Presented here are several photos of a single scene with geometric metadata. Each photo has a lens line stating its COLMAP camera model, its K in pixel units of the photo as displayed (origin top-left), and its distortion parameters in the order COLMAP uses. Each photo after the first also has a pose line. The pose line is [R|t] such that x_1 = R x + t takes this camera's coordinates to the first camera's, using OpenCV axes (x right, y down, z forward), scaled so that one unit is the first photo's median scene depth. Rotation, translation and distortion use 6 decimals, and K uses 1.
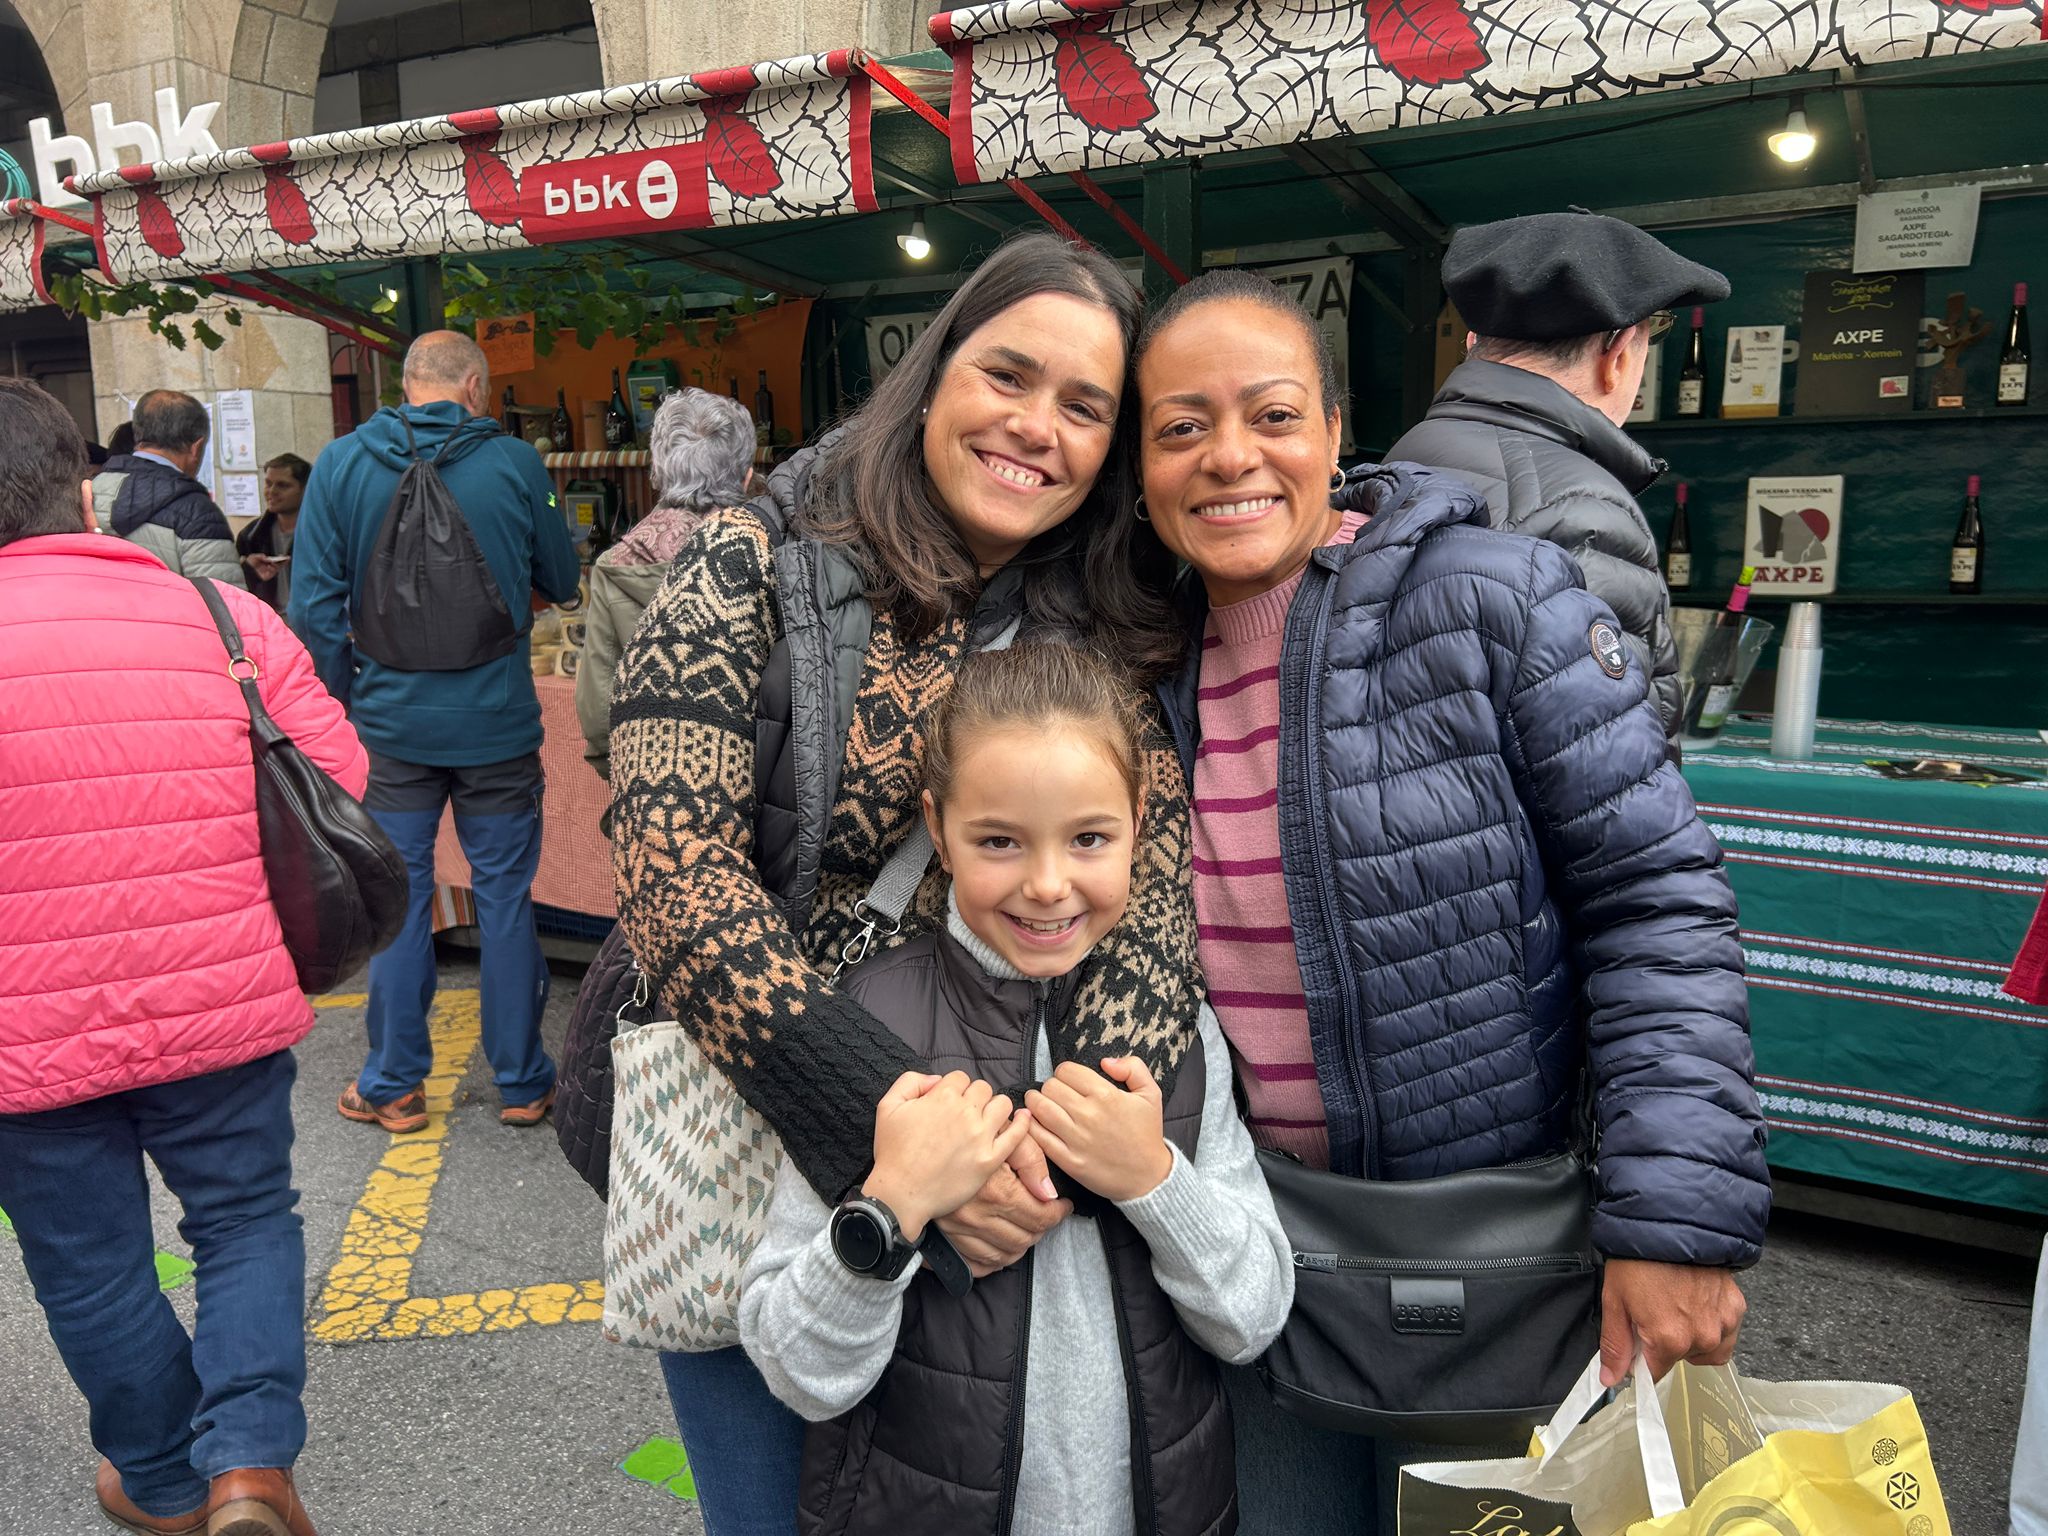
lens RADIAL K [[1566.9, 0, 1022.7], [0, 1566.9, 744.1], [0, 0, 1]] dist [0.067240, -0.062121]
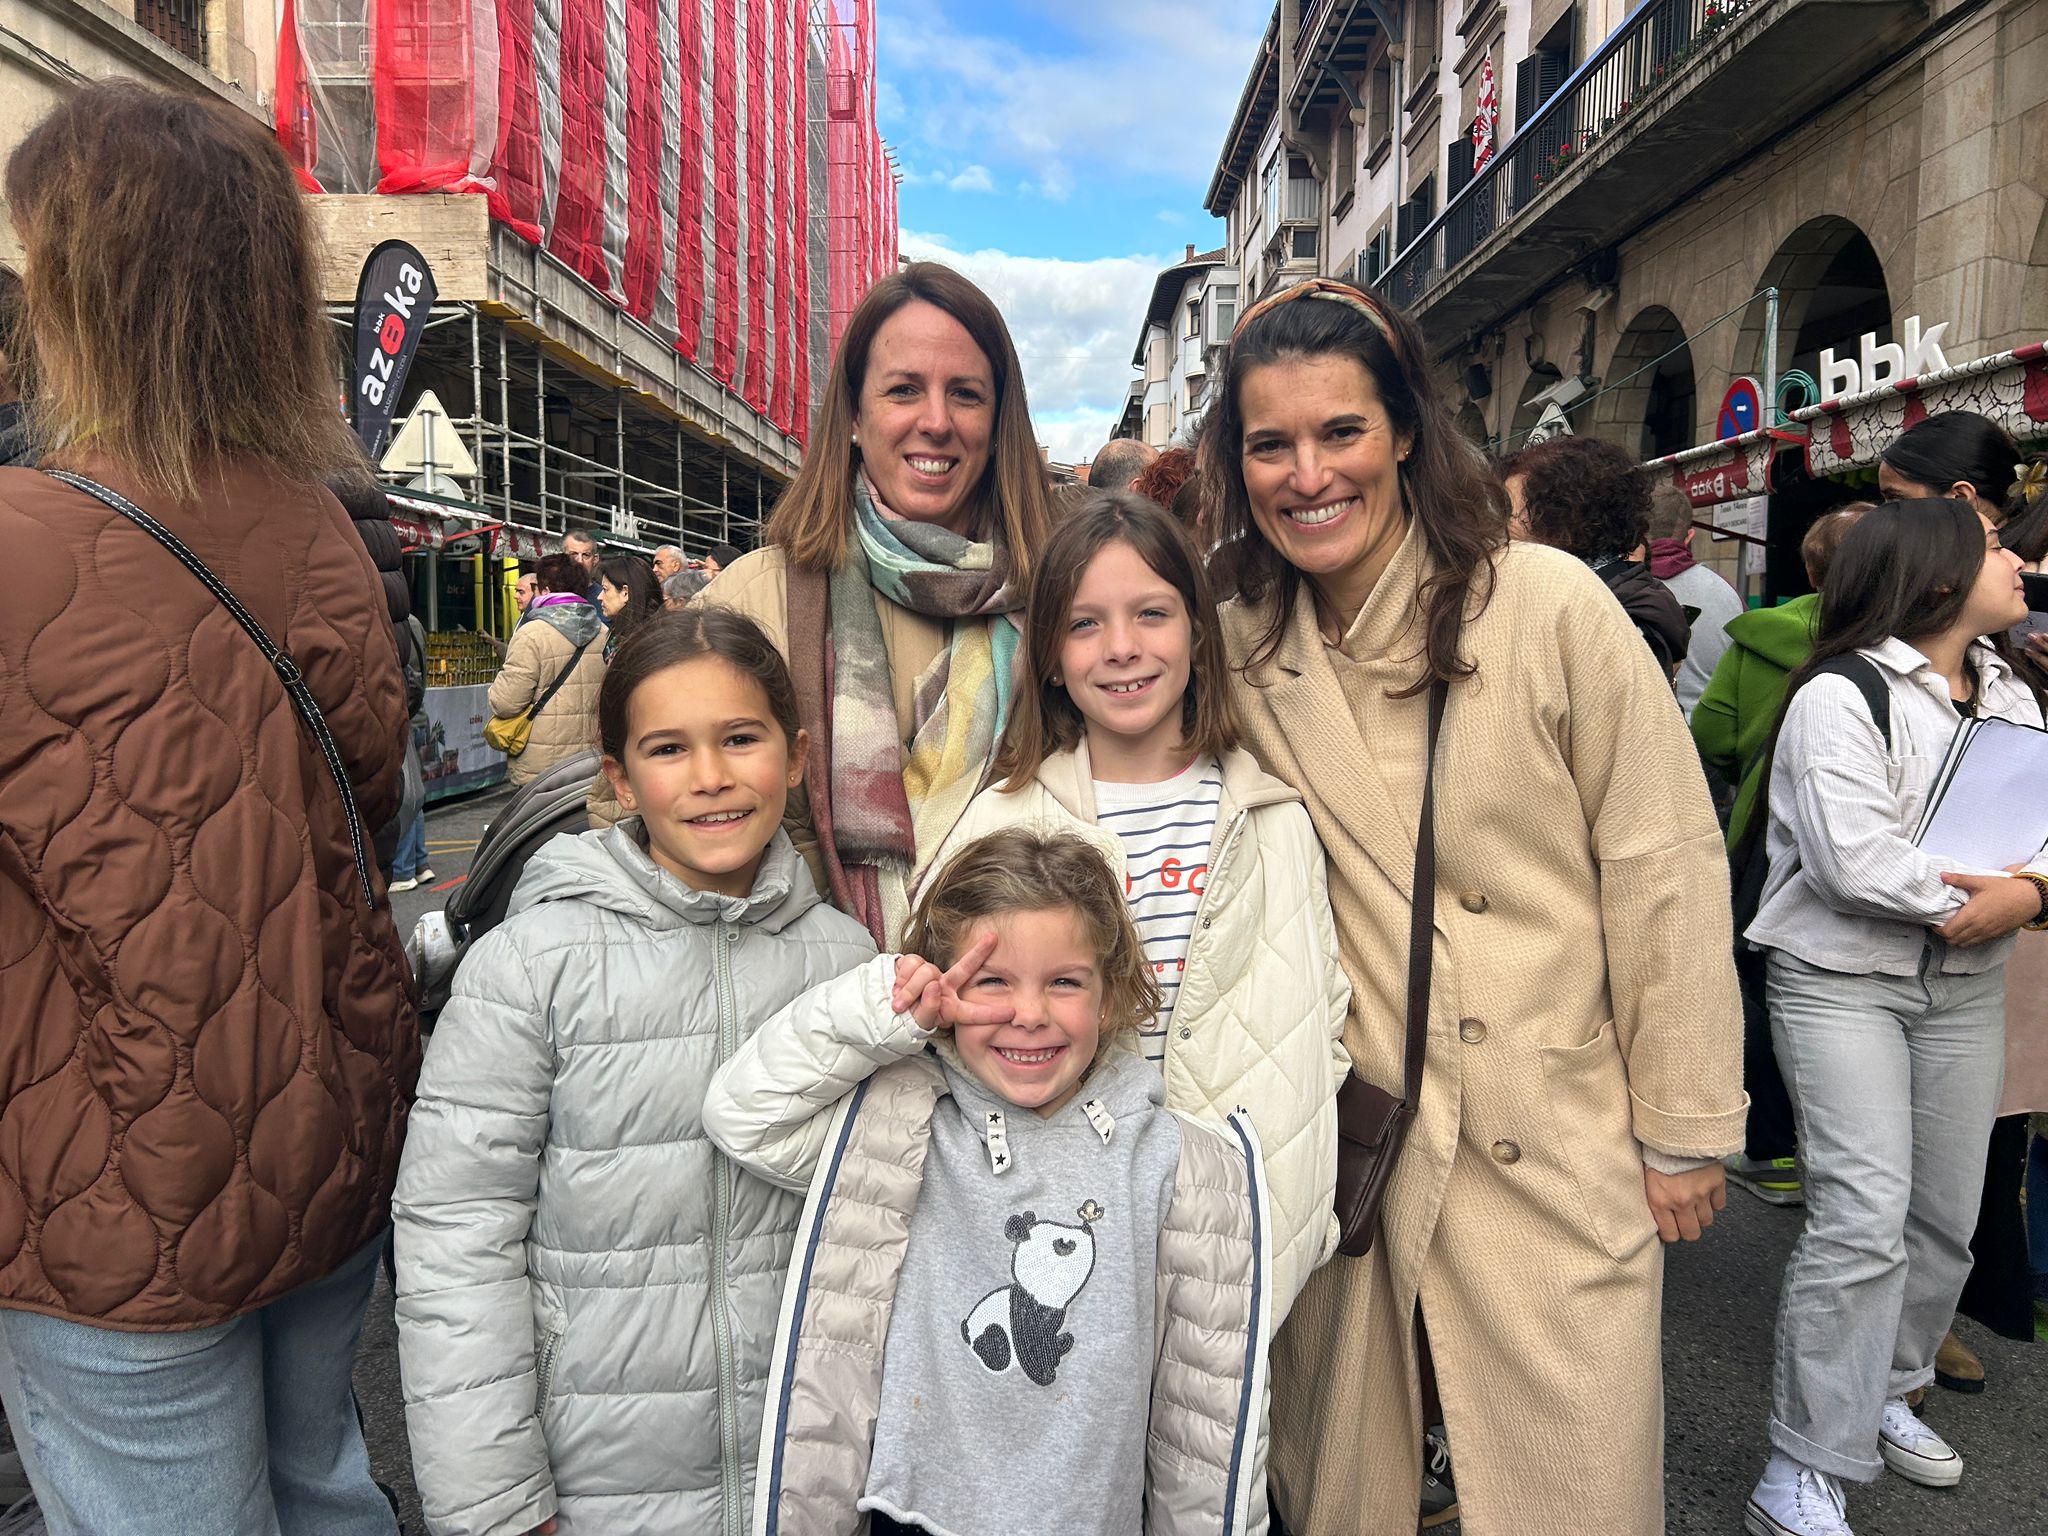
lens RADIAL K [[1566.9, 0, 1022.7], [0, 1566.9, 744.1], [0, 0, 1]] dist [0.067240, -0.062121]
pose [[0.490095, 0.069662, -0.868881, 0.441753], [-0.141128, 0.989991, -0.000232, 0.074214], [0.860168, 0.122737, 0.495021, -0.401270]]
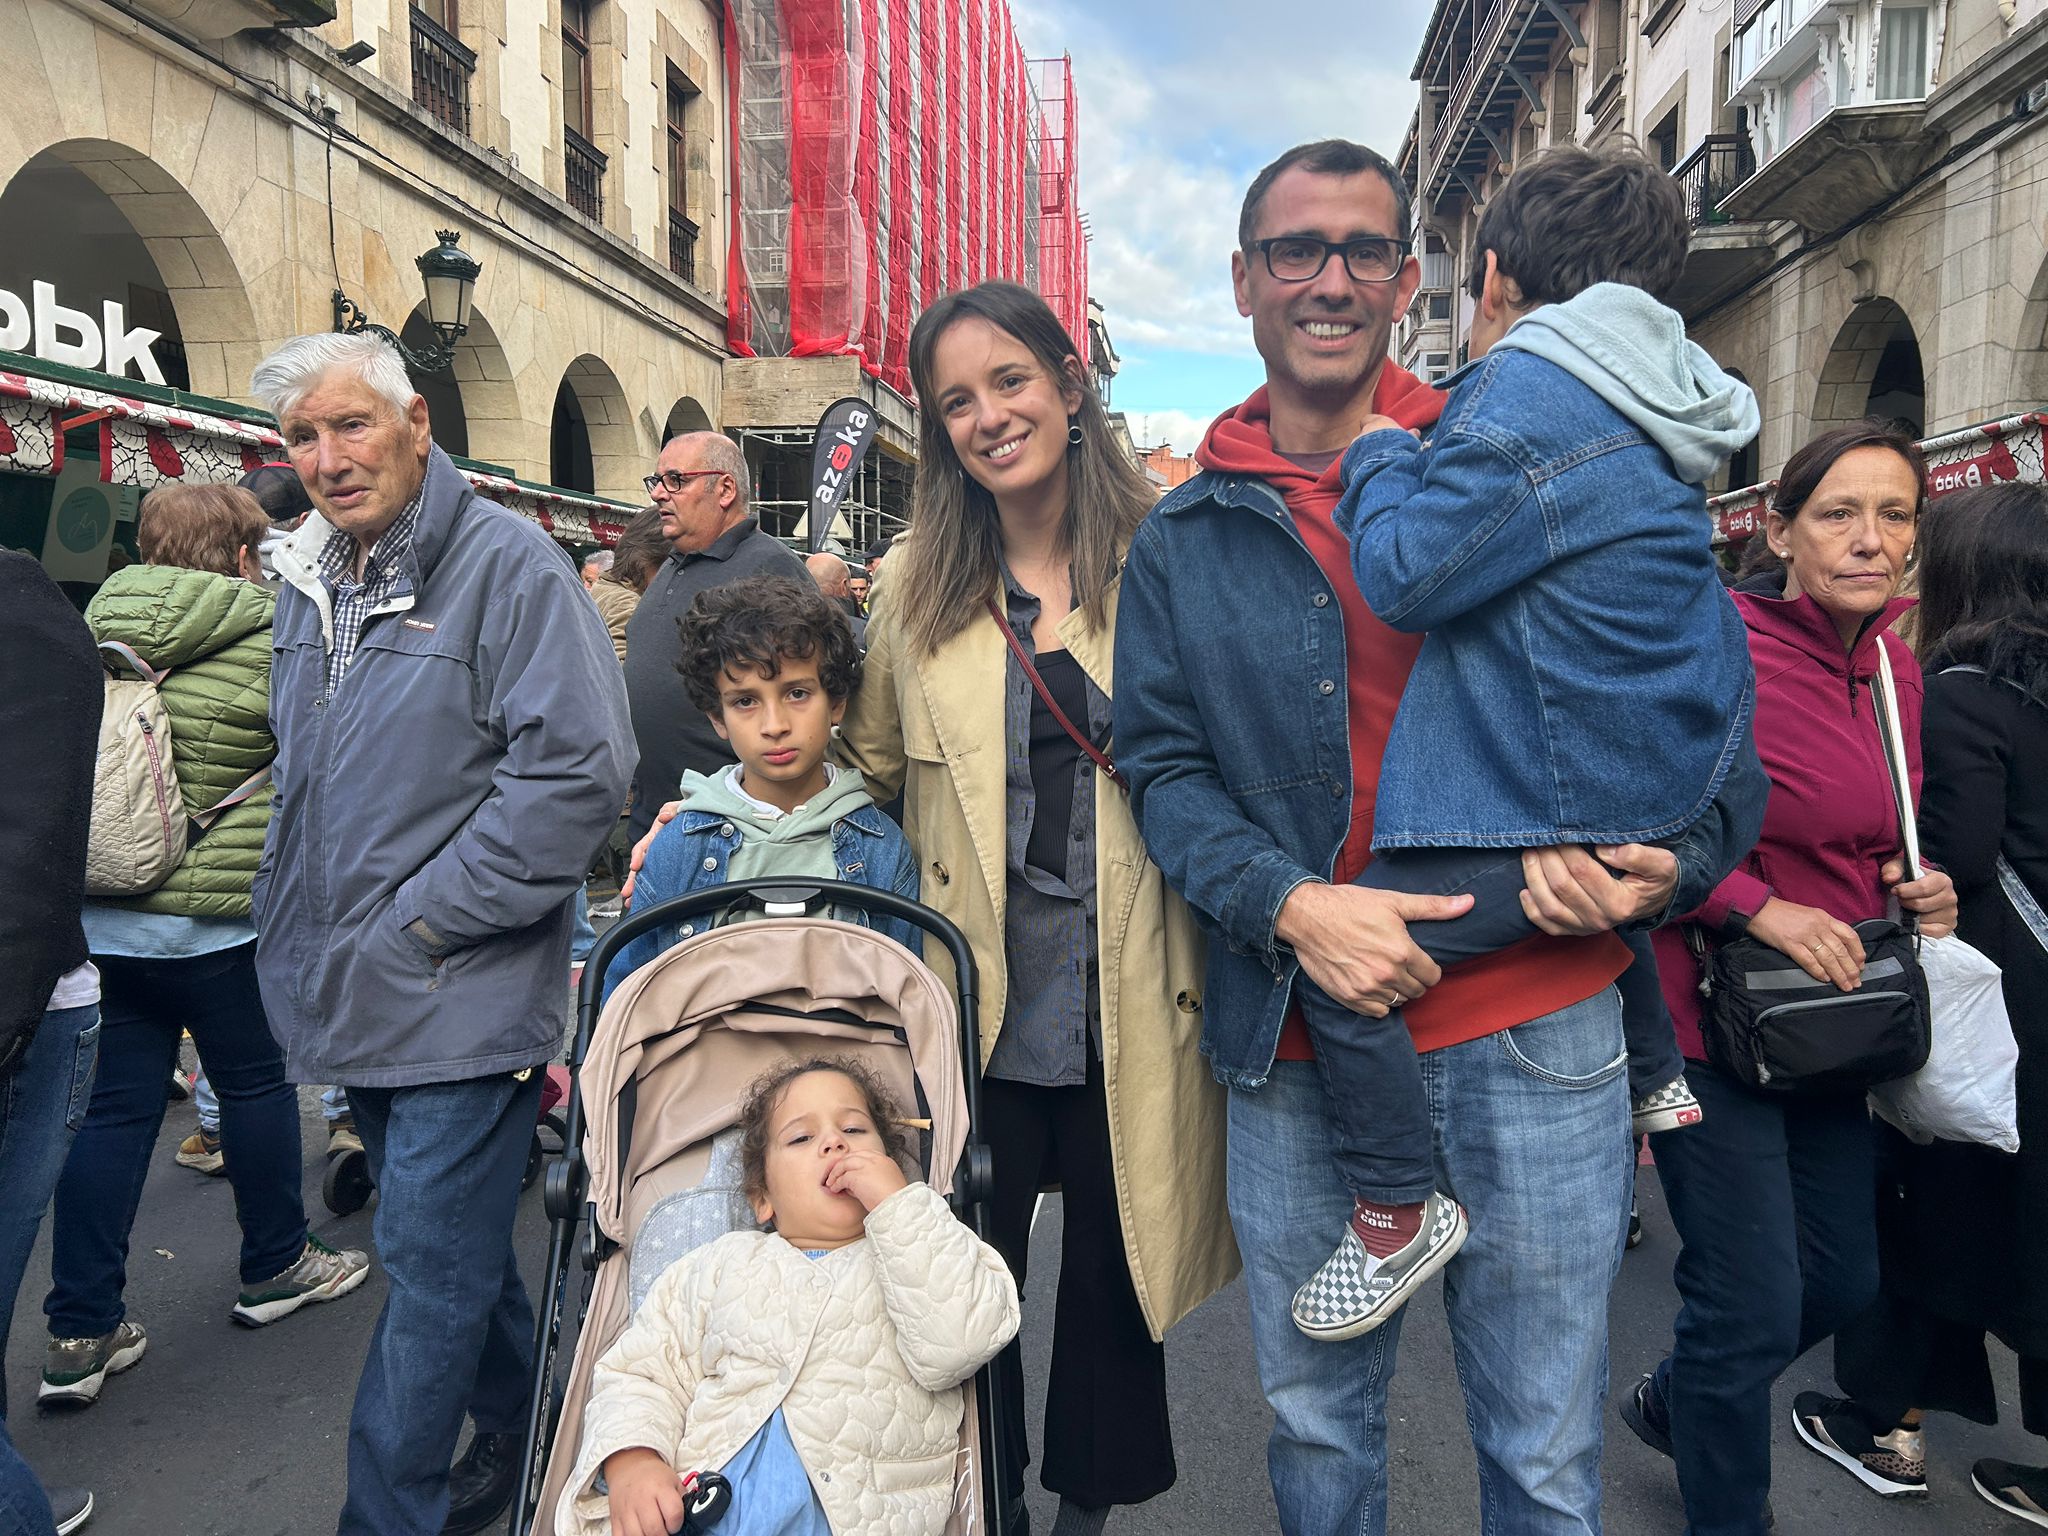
lens RADIAL K [[1566.9, 0, 1022.7], [0, 1566.9, 744.1], [0, 0, 1]] dist [0.067240, -0.062121]
pose [[0.395311, 0.070489, -0.915839, 2.357997], [-0.143475, 0.989552, 0.014234, 0.224836], [0.907273, 0.125773, 0.401294, -1.552833]]
